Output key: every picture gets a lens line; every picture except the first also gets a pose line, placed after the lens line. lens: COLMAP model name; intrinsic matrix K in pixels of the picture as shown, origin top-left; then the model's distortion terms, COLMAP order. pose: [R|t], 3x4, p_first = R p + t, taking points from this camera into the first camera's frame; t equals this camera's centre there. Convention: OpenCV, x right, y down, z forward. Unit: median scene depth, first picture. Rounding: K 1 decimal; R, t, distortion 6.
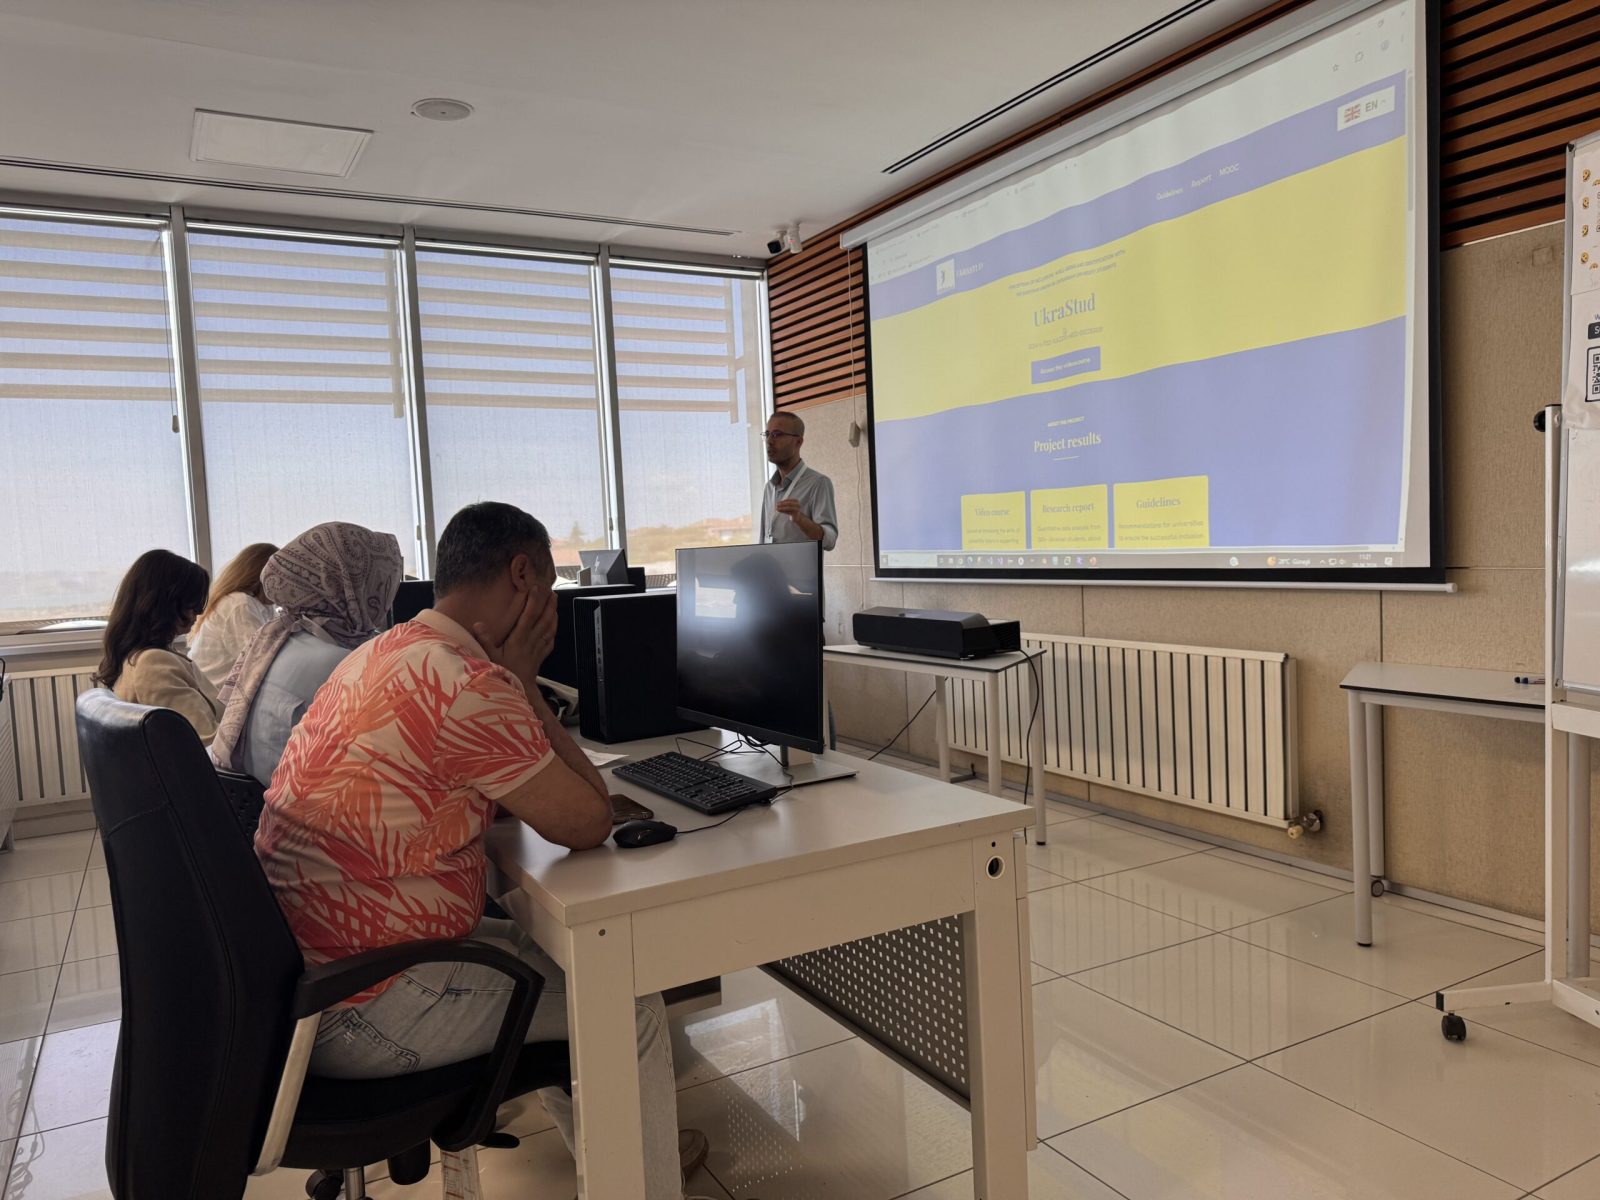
lens RADIAL K [[1130.9, 0, 801.8], [0, 1130.9, 609.7], [0, 0, 1]] dist [0.057920, -0.059261]
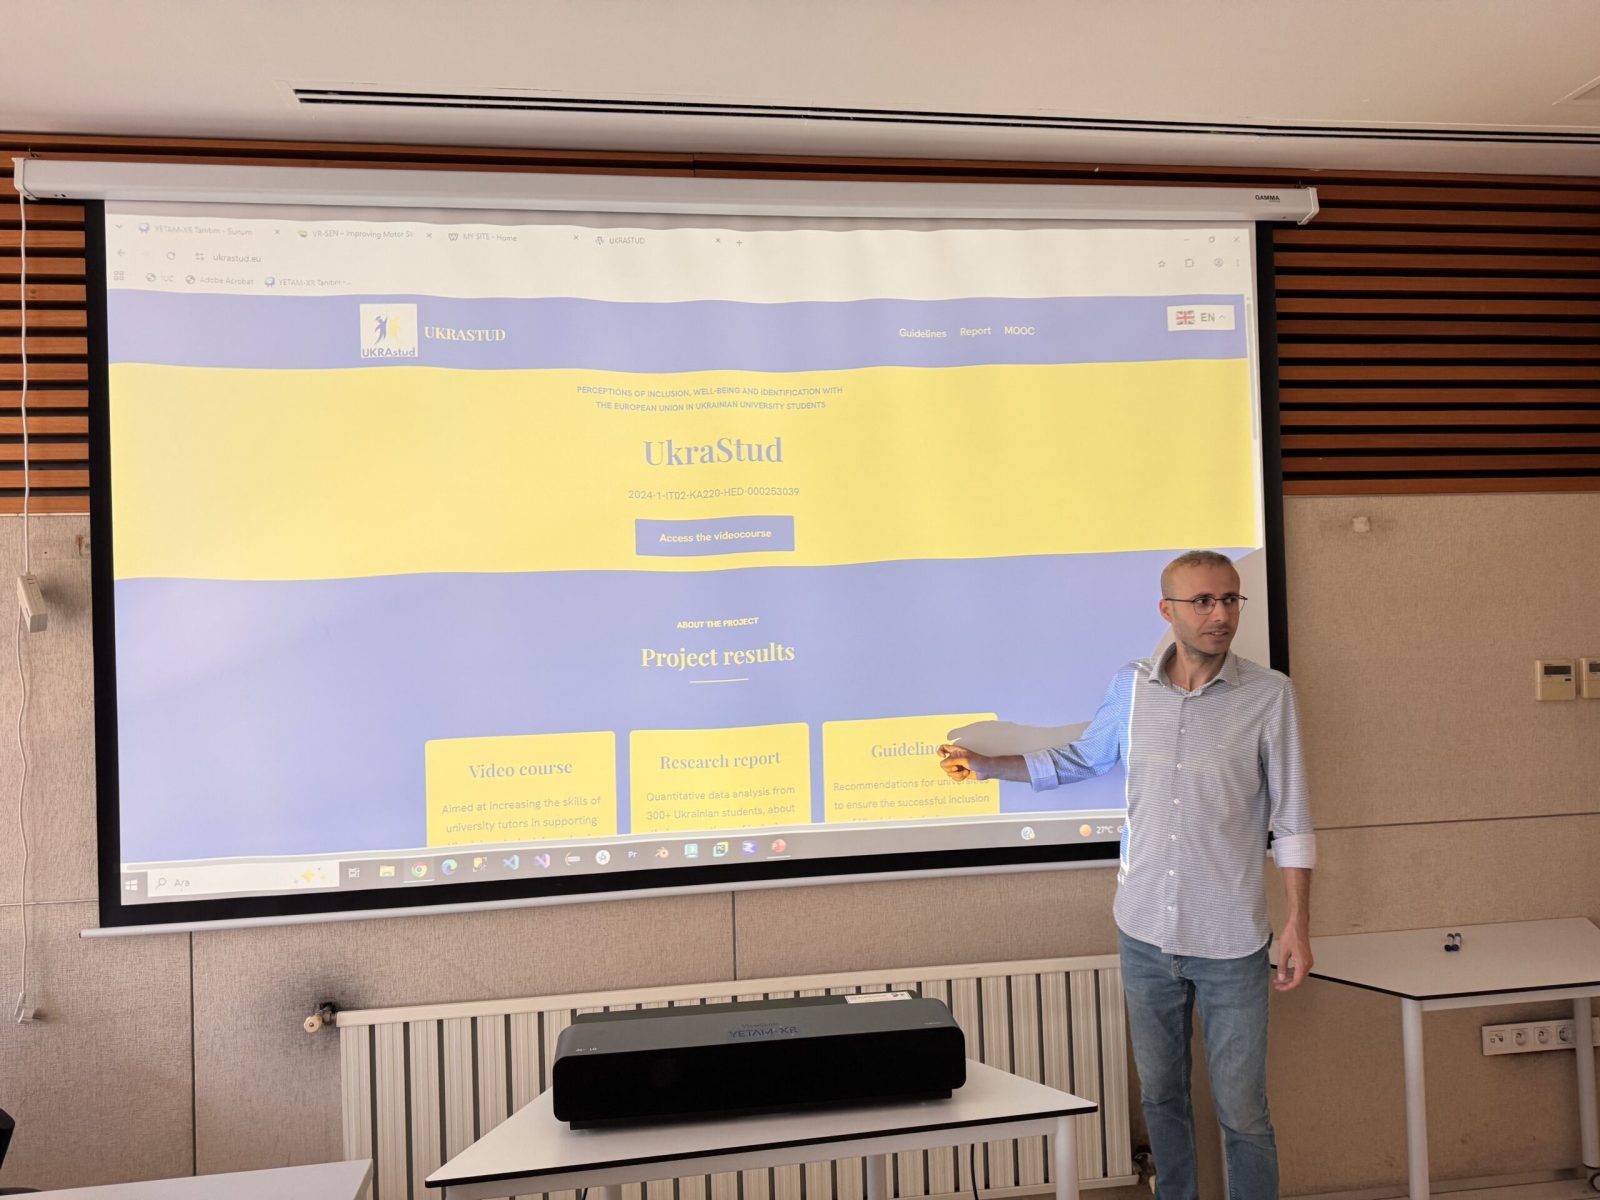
lens RADIAL K [[1130.9, 0, 819.3], [0, 1130.9, 608.4], [0, 0, 1]] dist [0.057920, -0.059261]
pose [[0.371702, 0.081491, 0.924769, -0.318732], [0.084436, 0.989043, -0.121093, -0.092655], [-0.924504, 0.123094, 0.360748, 0.717165]]
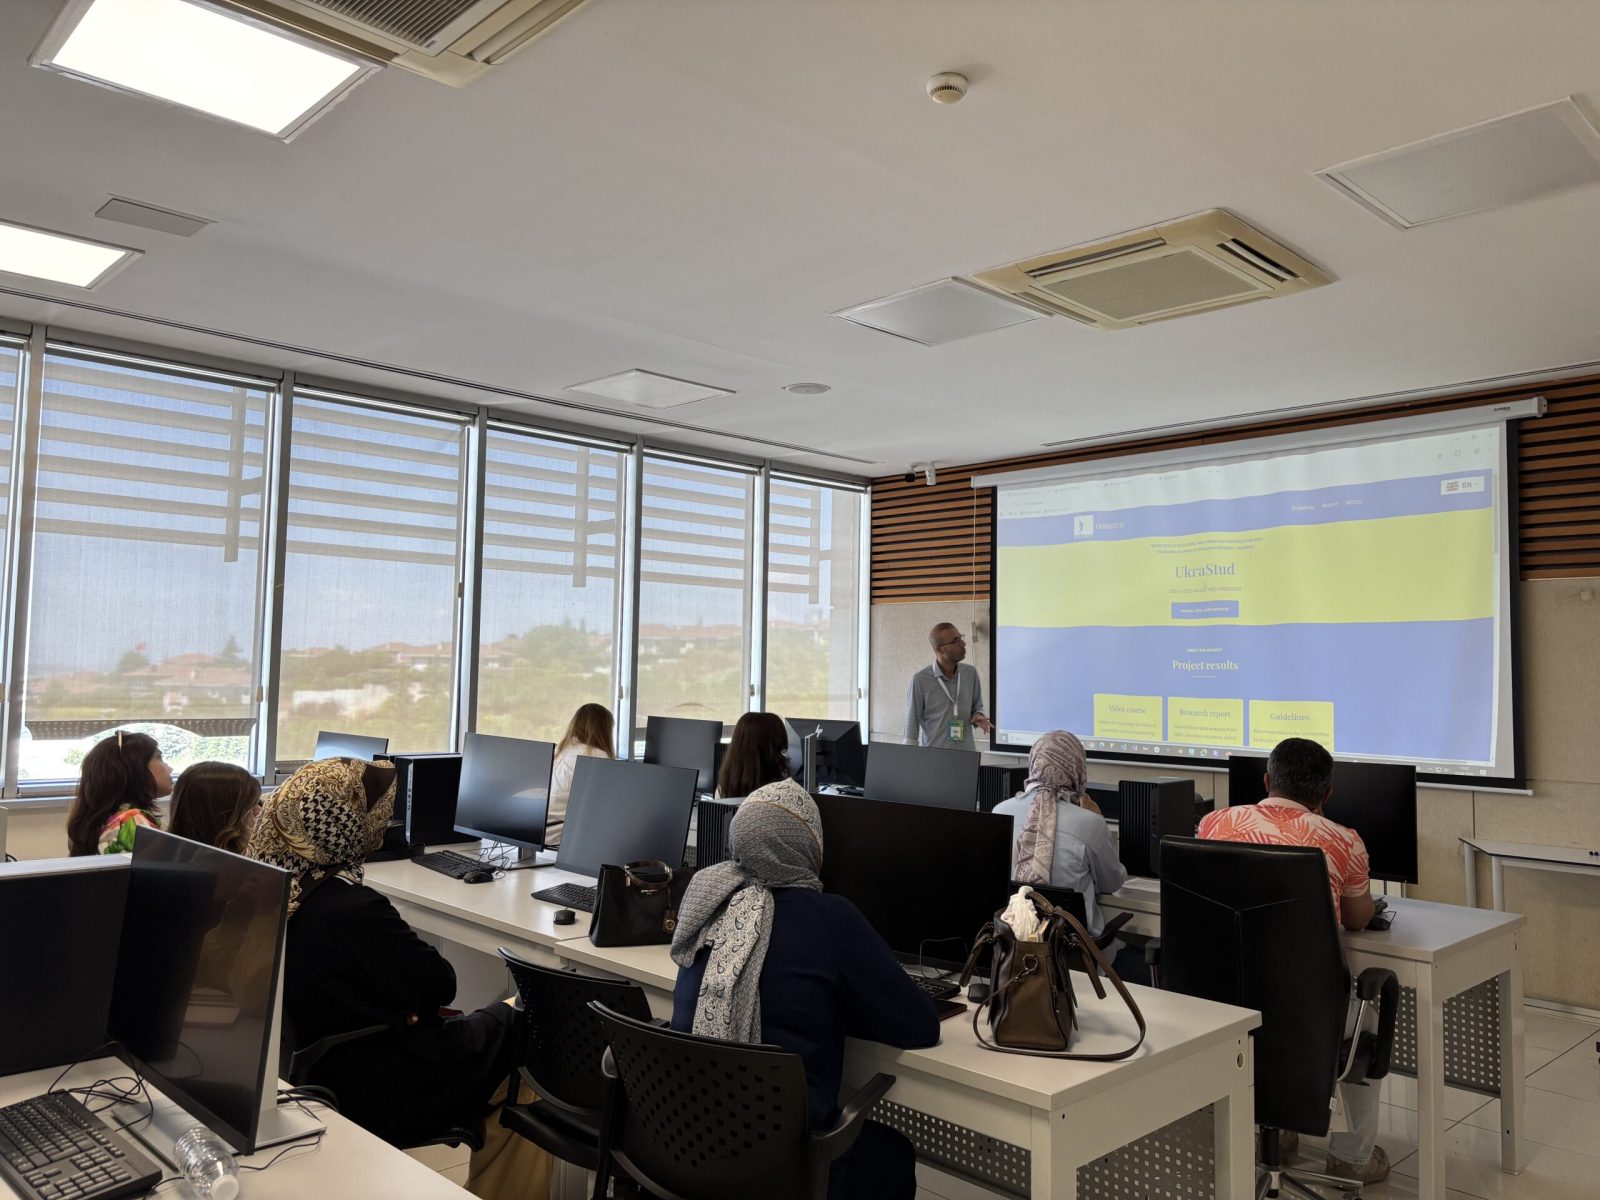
lens RADIAL K [[1200.7, 0, 787.2], [0, 1200.7, 591.4], [0, 0, 1]] dist [0.052738, -0.056548]
pose [[0.968690, 0.080052, 0.235012, -0.593450], [-0.047408, 0.988815, -0.141411, -0.005688], [-0.243704, 0.125842, 0.961651, -0.278497]]
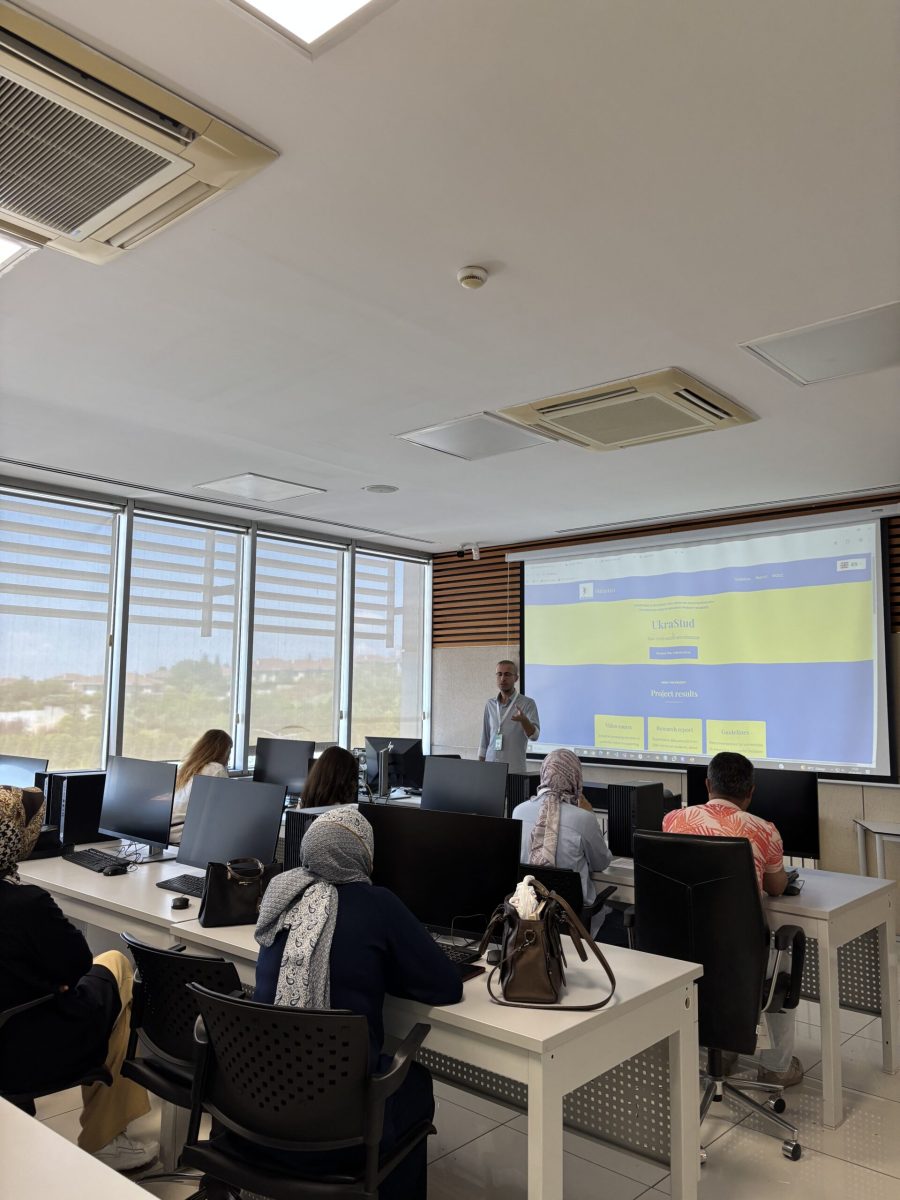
lens RADIAL K [[900.5, 0, 454.3], [0, 900.5, 598.3], [0, 0, 1]] dist [0.052738, -0.056548]
pose [[0.945380, 0.090191, 0.313245, -0.577208], [-0.033315, 0.982663, -0.182385, -0.018738], [-0.324264, 0.161987, 0.931994, -0.281361]]
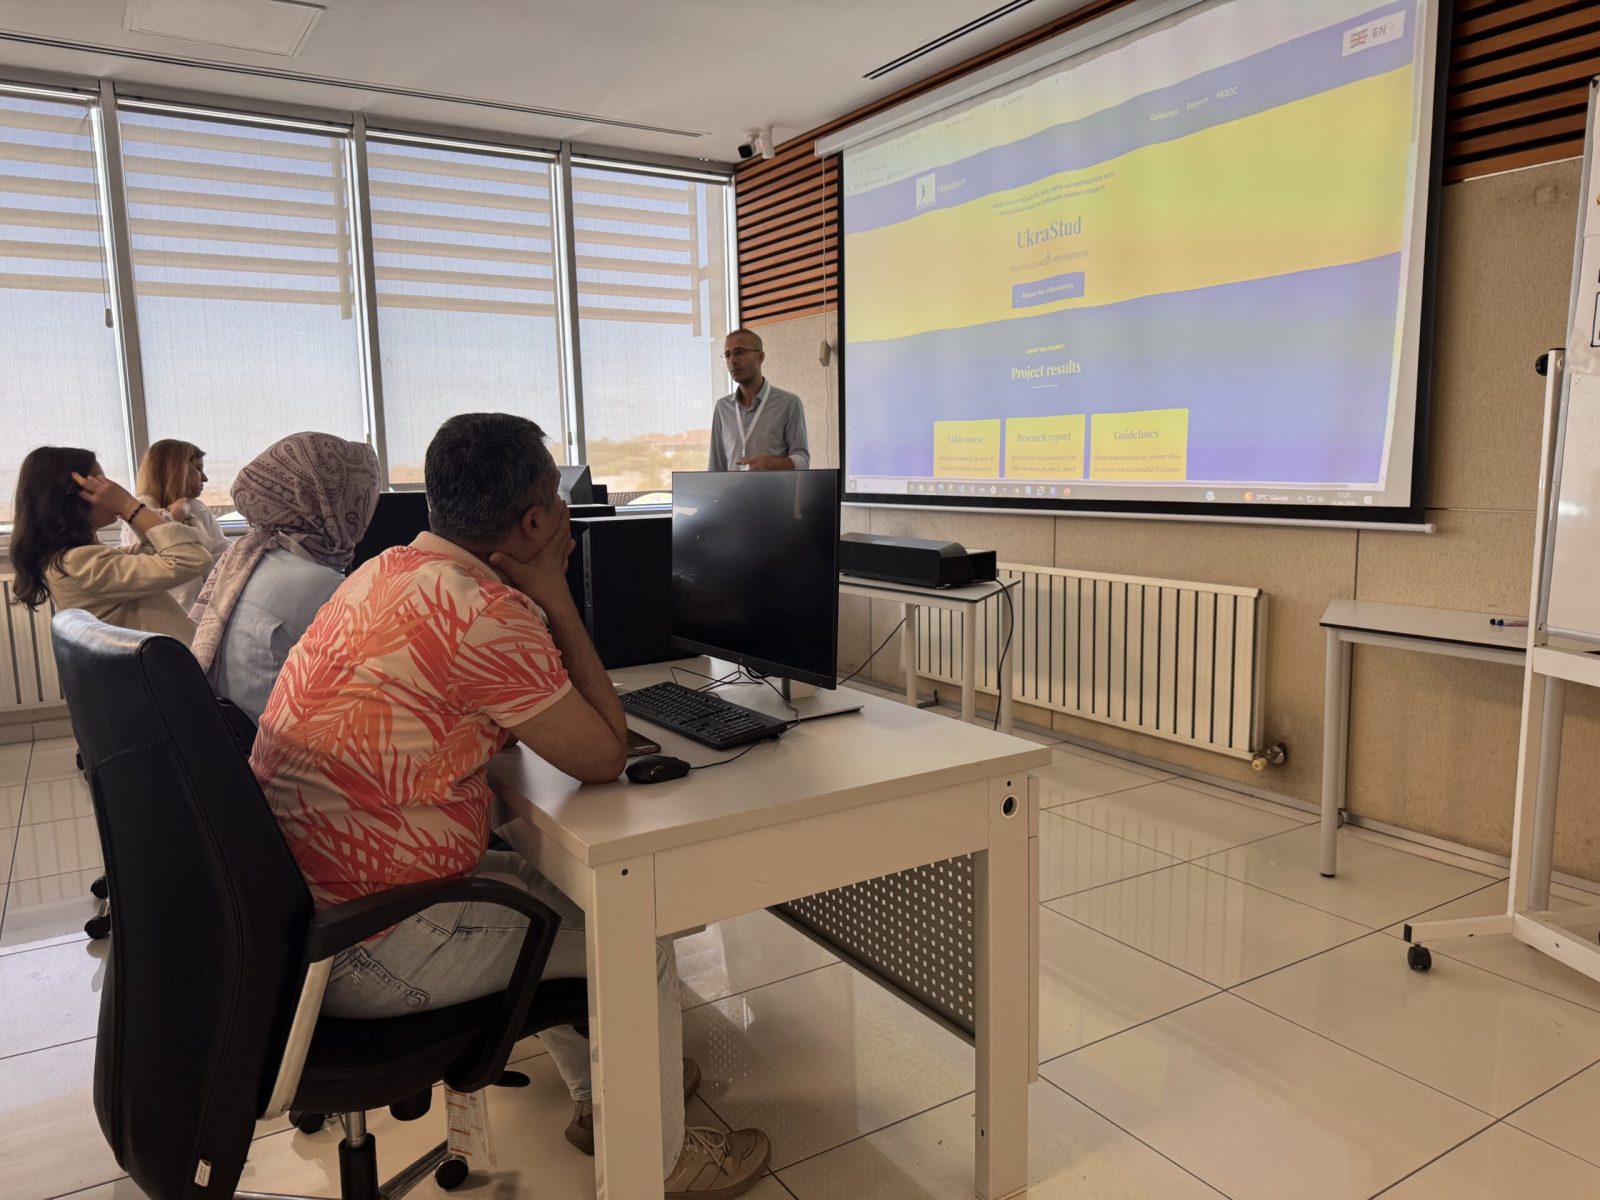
lens RADIAL K [[1130.9, 0, 802.9], [0, 1130.9, 610.3], [0, 0, 1]] dist [0.057920, -0.059261]
pose [[0.998331, 0.020914, 0.053834, -0.025538], [-0.024706, 0.997186, 0.070779, -0.003464], [-0.052203, -0.071991, 0.996038, 0.014461]]
